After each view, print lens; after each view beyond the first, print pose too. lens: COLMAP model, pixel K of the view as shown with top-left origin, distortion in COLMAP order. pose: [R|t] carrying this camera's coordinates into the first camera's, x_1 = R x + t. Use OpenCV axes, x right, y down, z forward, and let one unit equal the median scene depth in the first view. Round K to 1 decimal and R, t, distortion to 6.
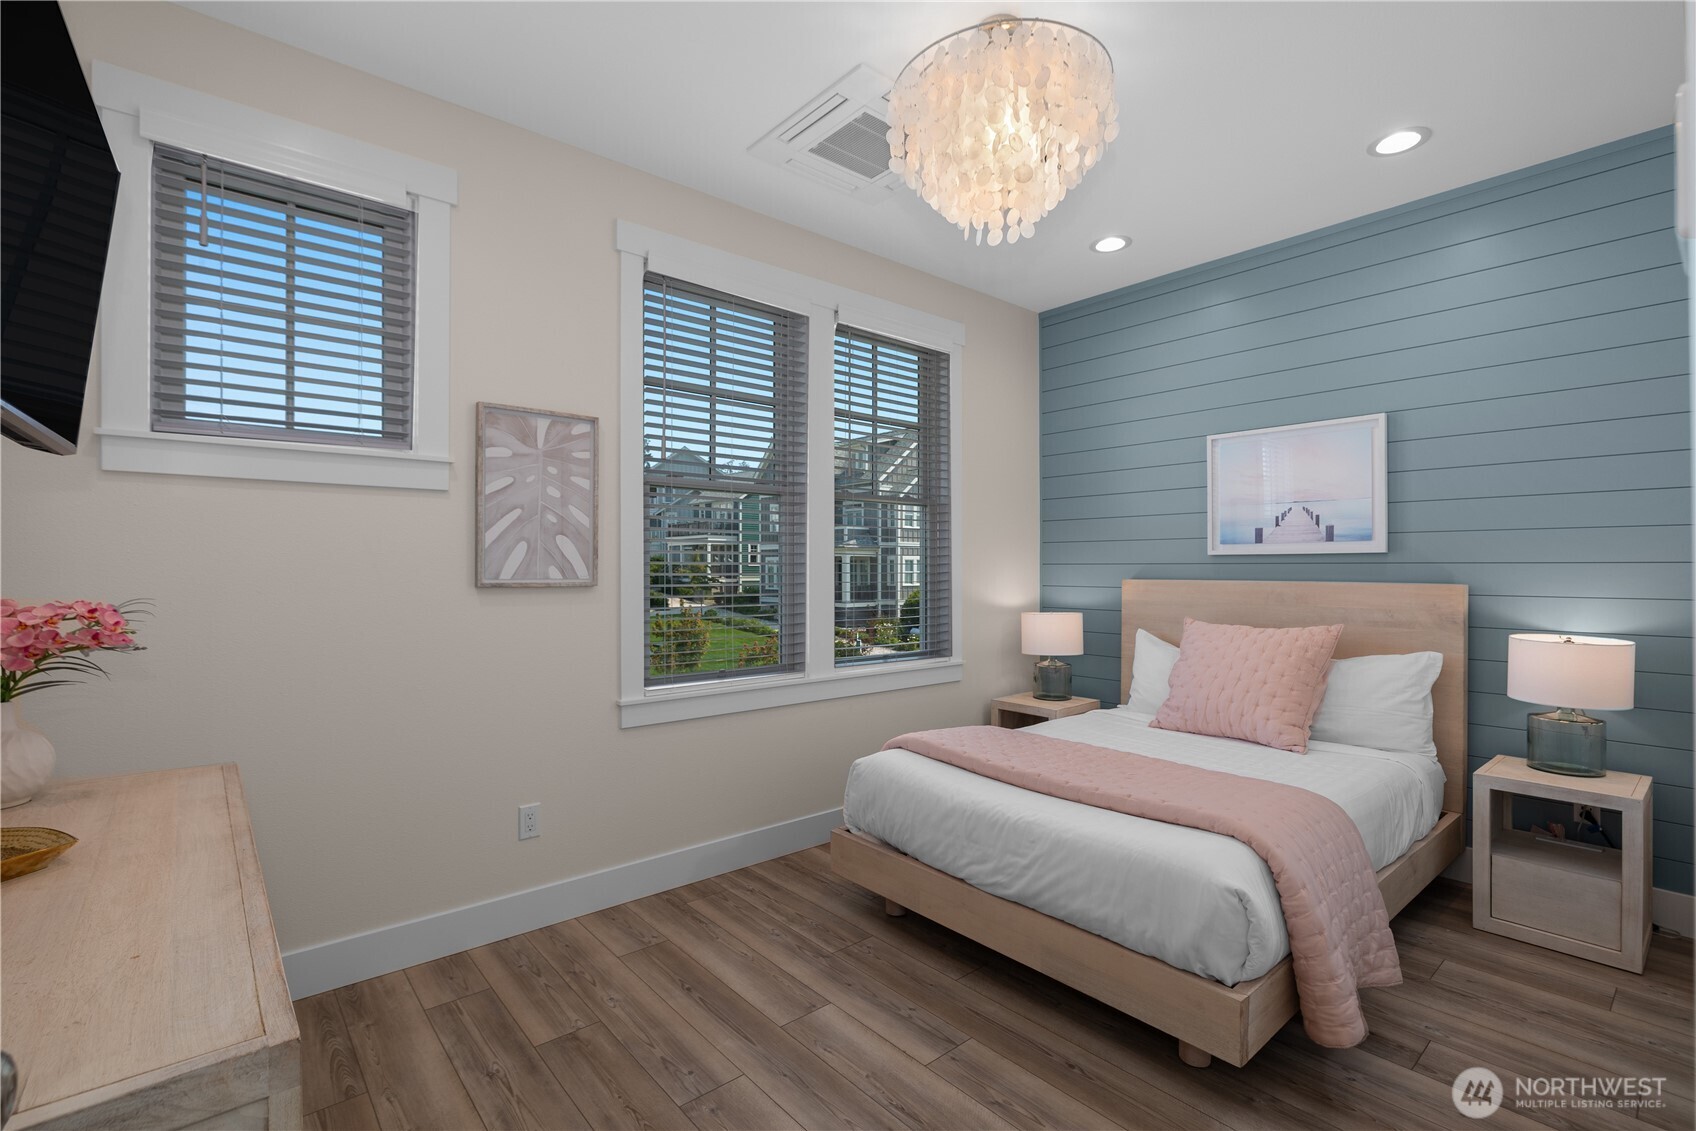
lens RADIAL K [[779.3, 0, 855.2], [0, 779.3, 564.0], [0, 0, 1]] dist [0.003761, -0.000266]
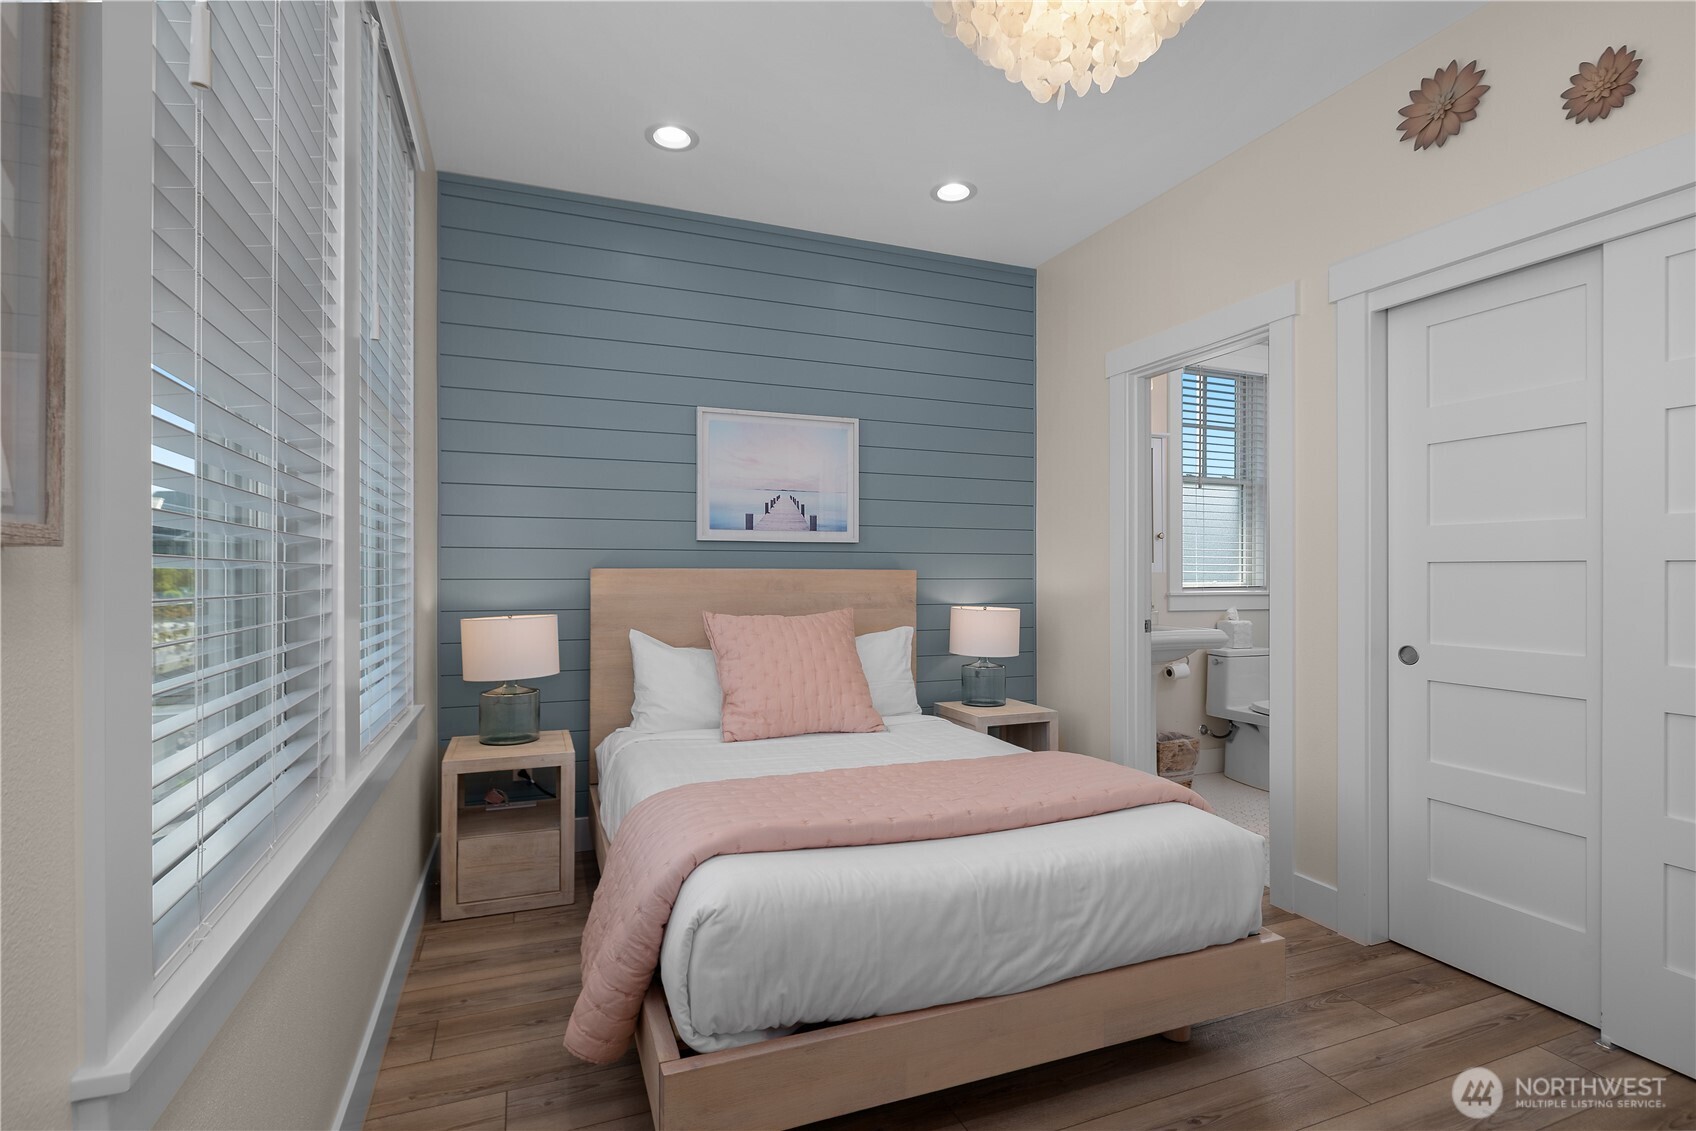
lens RADIAL K [[779.3, 0, 853.2], [0, 779.3, 567.2], [0, 0, 1]] dist [0.003761, -0.000266]
pose [[0.339892, 0.012642, 0.940380, -0.379206], [-0.002185, 0.999918, -0.012653, 0.035001], [-0.940462, 0.002246, 0.339891, 0.632931]]
